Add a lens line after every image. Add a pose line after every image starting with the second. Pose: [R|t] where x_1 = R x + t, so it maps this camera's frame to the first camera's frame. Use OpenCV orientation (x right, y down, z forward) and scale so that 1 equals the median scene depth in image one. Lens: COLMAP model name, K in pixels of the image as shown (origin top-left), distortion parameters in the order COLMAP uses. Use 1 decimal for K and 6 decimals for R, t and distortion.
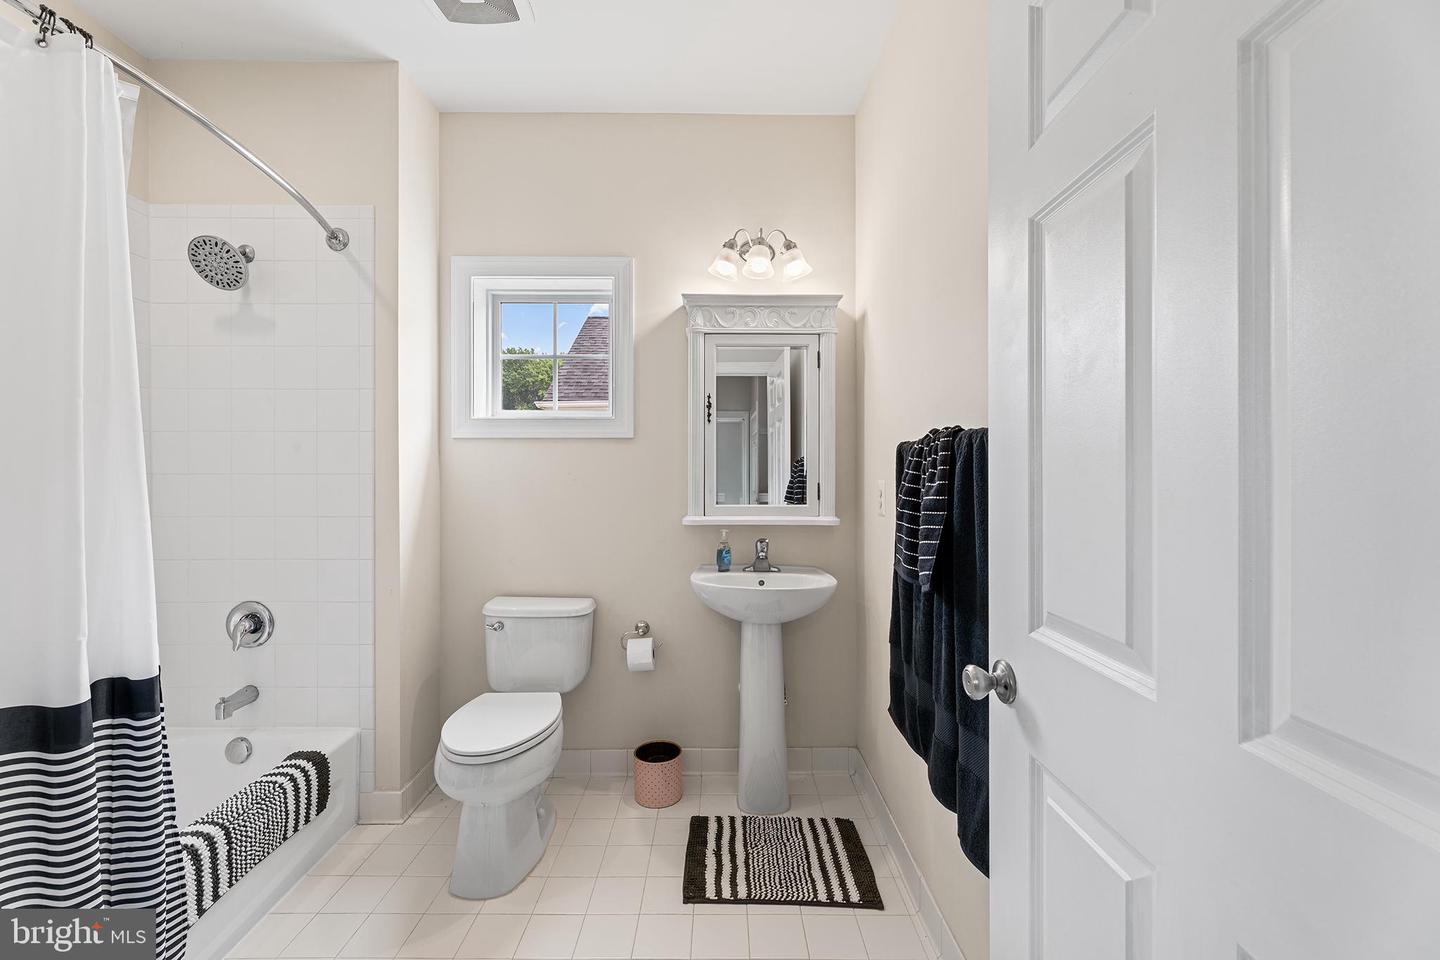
lens RADIAL K [[568.0, 0, 722.6], [0, 568.0, 473.4], [0, 0, 1]] dist [0.002141, -0.001245]
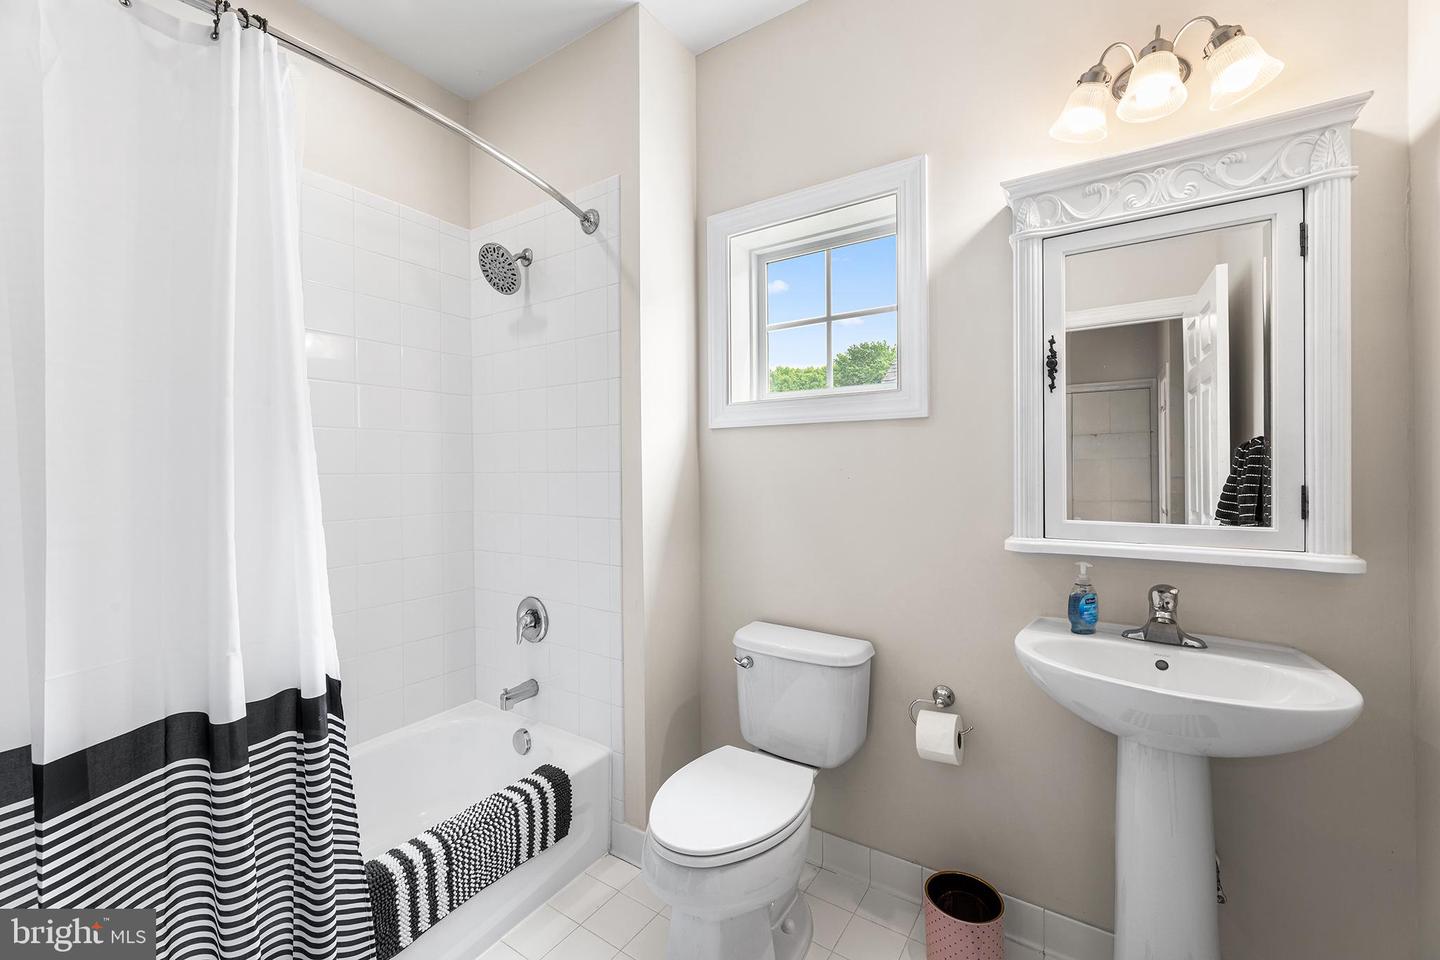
lens RADIAL K [[568.0, 0, 731.5], [0, 568.0, 469.5], [0, 0, 1]] dist [0.002141, -0.001245]
pose [[0.824678, -0.005378, -0.565576, 0.037603], [0.008905, 0.999954, 0.003476, -0.003595], [0.565532, -0.007903, 0.824689, 0.317079]]
